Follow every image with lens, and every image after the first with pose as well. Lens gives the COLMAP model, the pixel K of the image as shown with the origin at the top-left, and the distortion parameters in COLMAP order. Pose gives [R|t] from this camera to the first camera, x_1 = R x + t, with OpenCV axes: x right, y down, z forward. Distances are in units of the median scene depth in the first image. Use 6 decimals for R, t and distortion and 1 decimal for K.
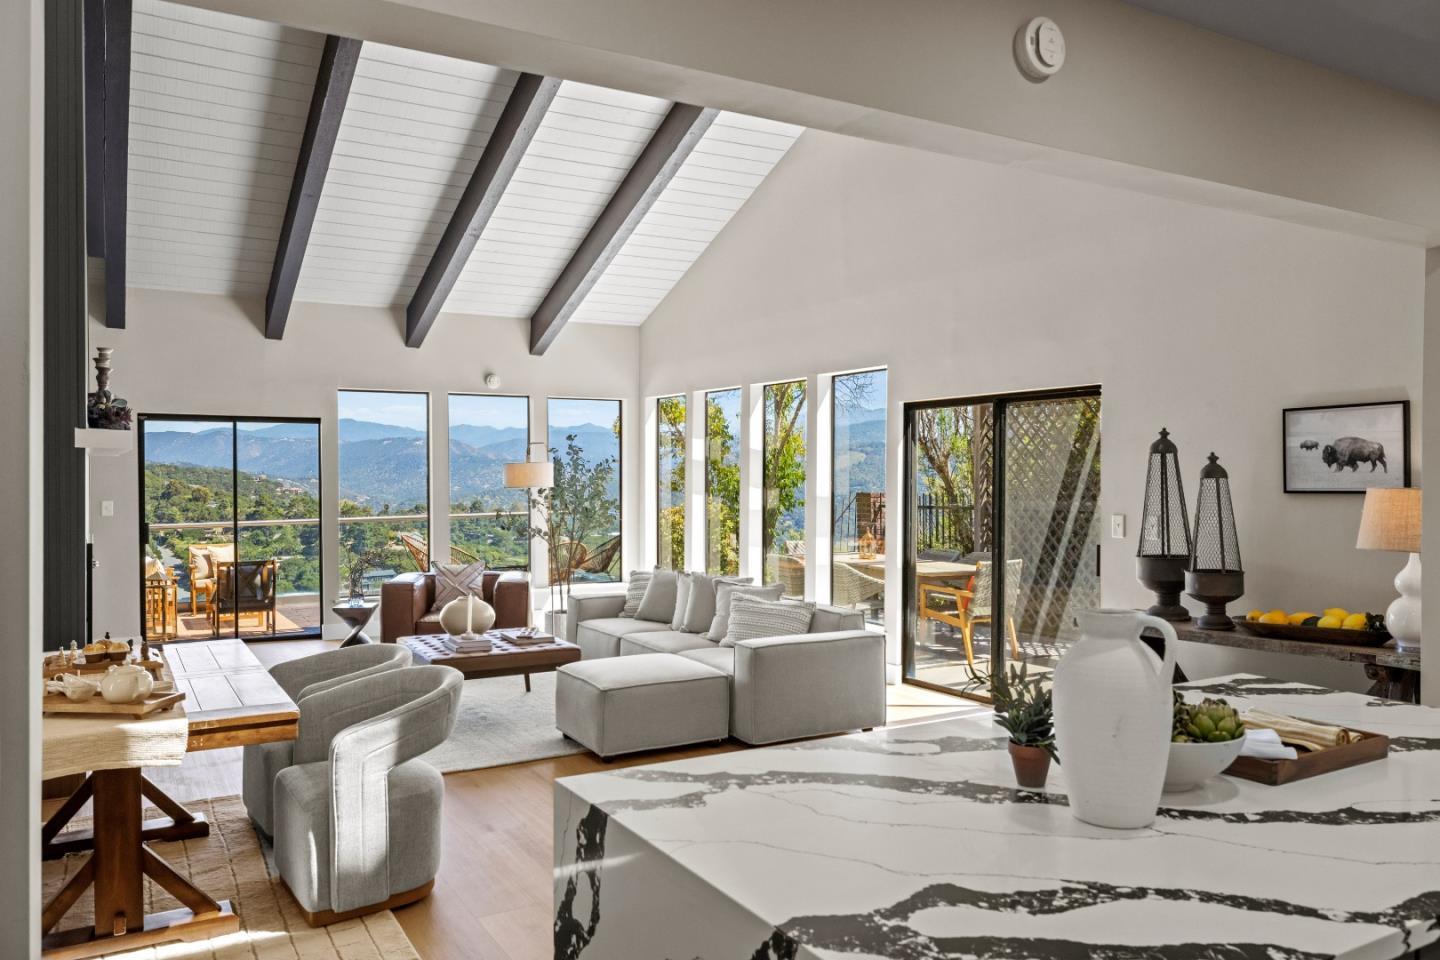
lens RADIAL K [[1085.3, 0, 708.9], [0, 1085.3, 495.9], [0, 0, 1]] dist [0.001917, 0.000998]
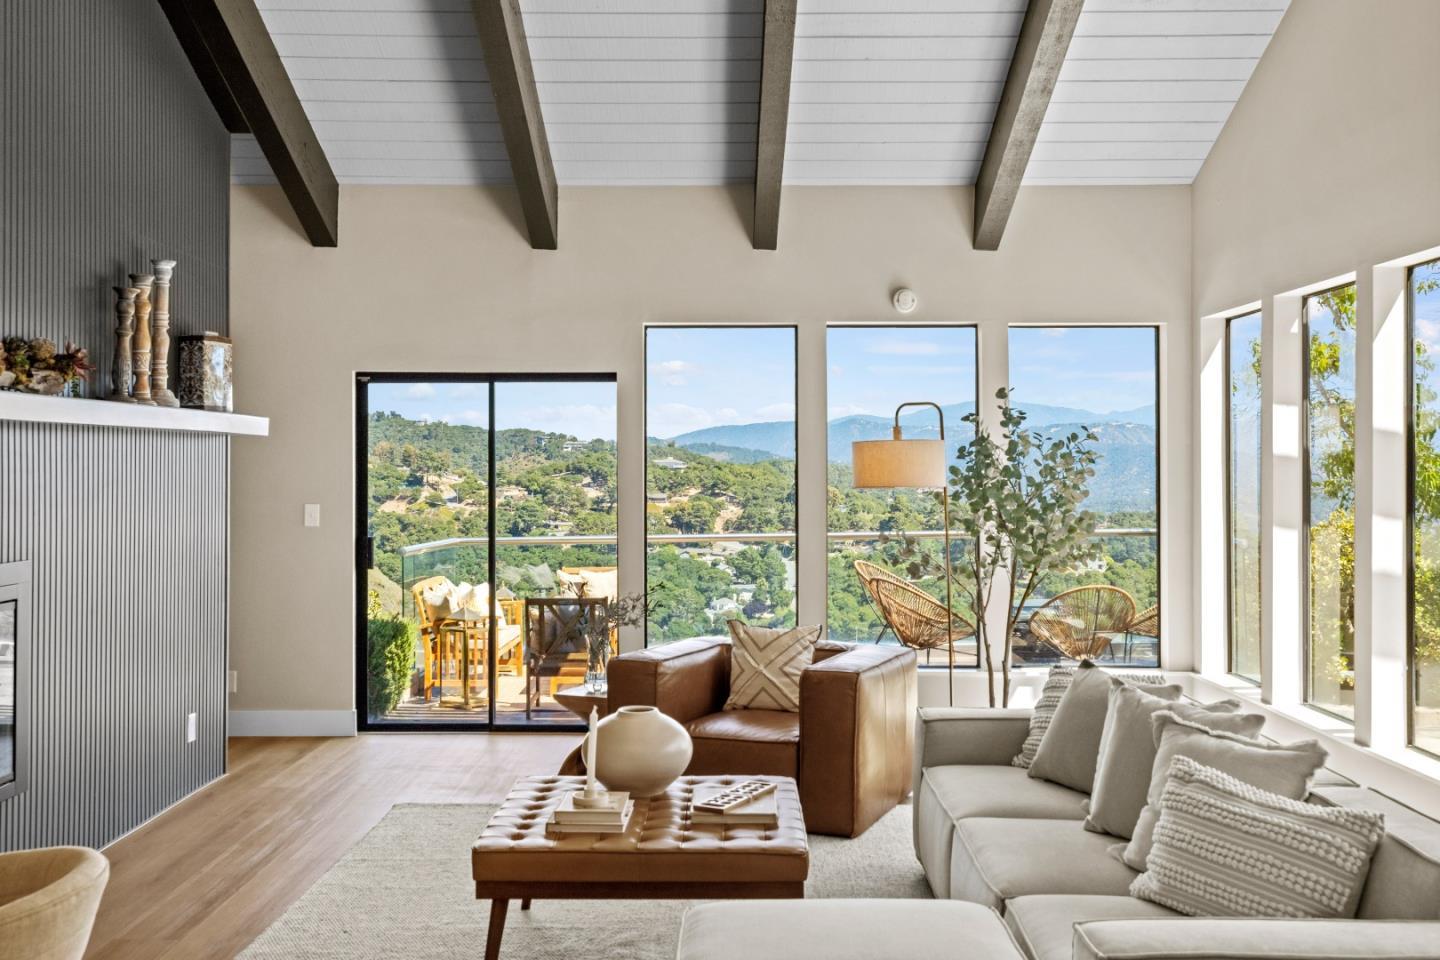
lens RADIAL K [[1453.6, 0, 702.4], [0, 1453.6, 446.7], [0, 0, 1]] dist [-0.000116, -0.000049]
pose [[0.865251, -0.008062, -0.501274, 0.098745], [-0.010626, 0.999351, -0.034414, -0.002121], [0.501226, 0.035104, 0.864604, 0.324727]]
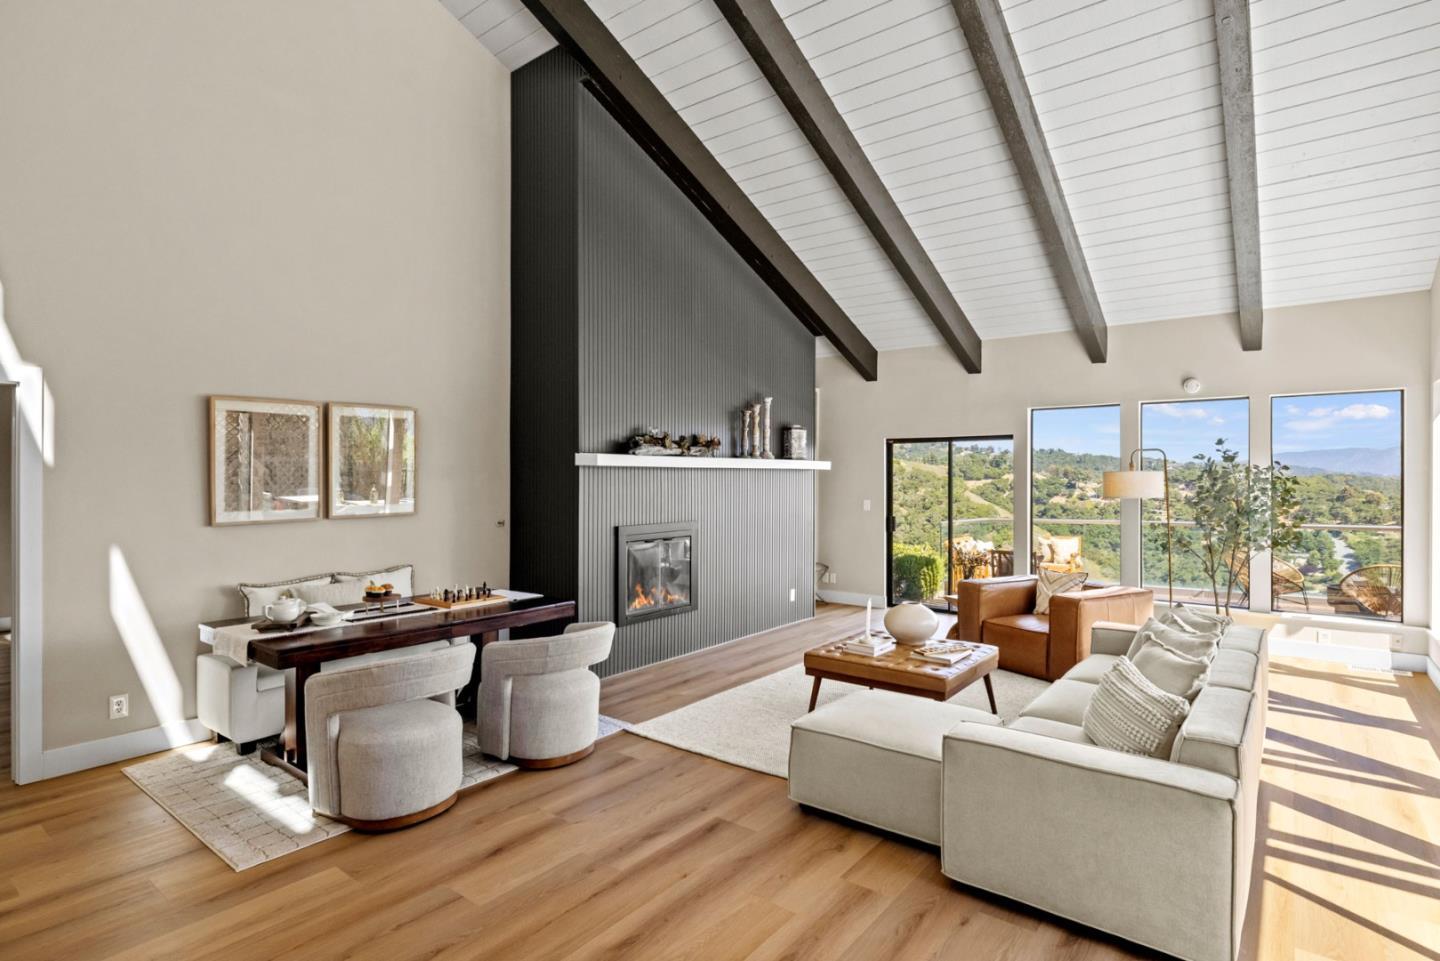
lens RADIAL K [[724.0, 0, 720.0], [0, 724.0, 480.5], [0, 0, 1]] dist [0.001758, 0.000736]
pose [[0.388765, 0.002787, -0.921333, 0.249138], [-0.022117, 0.999735, -0.006309, -0.010340], [0.921071, 0.022830, 0.388724, 0.414583]]
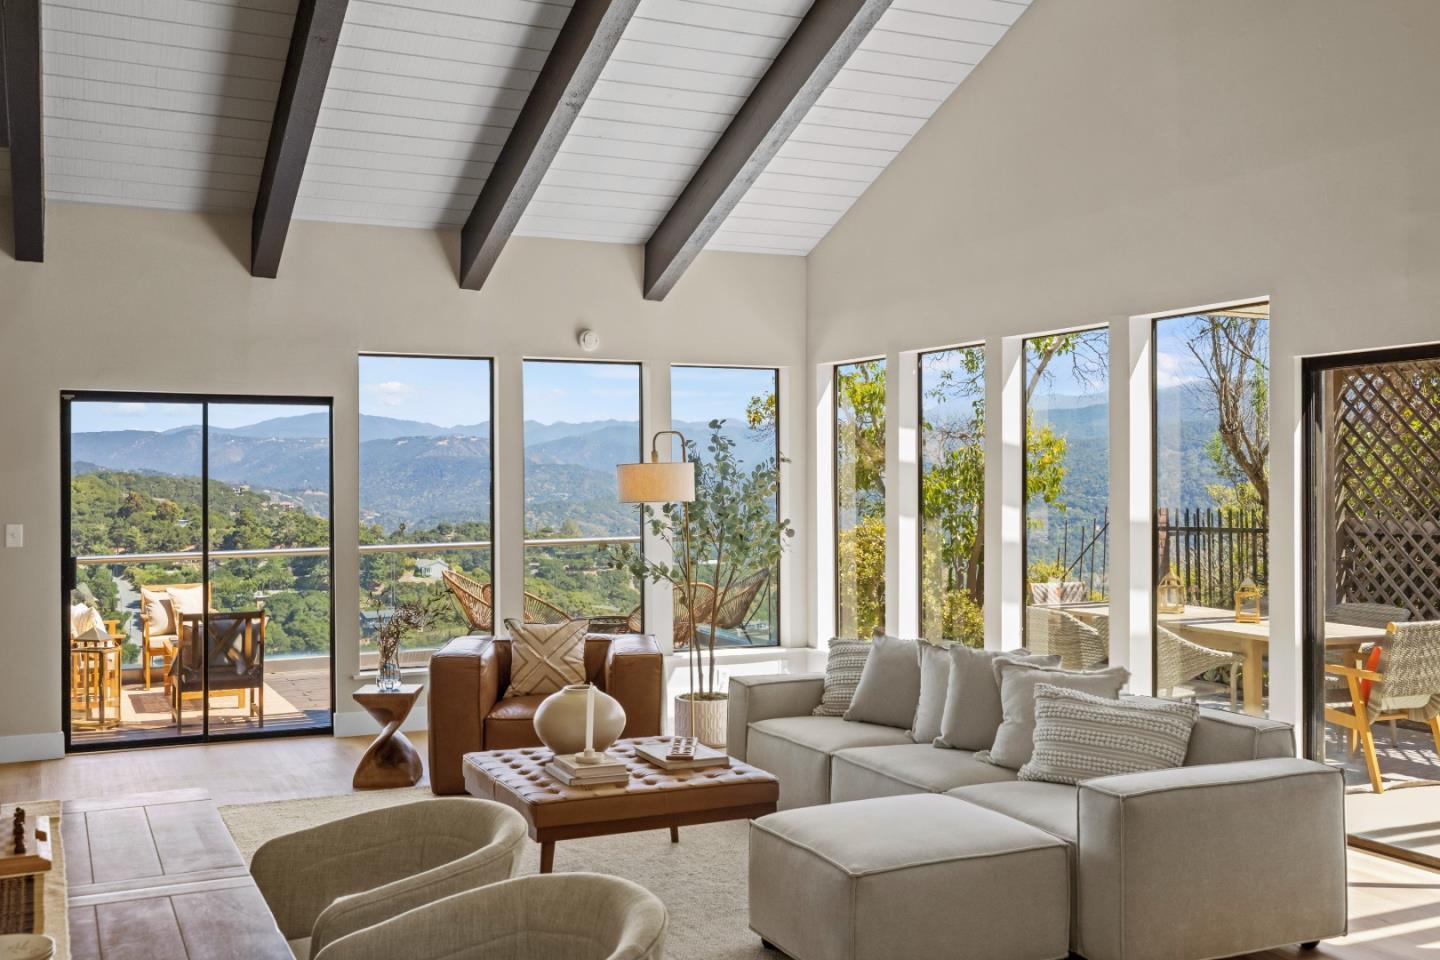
lens RADIAL K [[1434.4, 0, 720.0], [0, 1434.4, 480.0], [0, 0, 1]] dist [0.004914, 0.014375]
pose [[0.997527, -0.003243, -0.070207, -0.066020], [0.001700, 0.999756, -0.022017, -0.002131], [0.070261, 0.021843, 0.997289, 0.158812]]
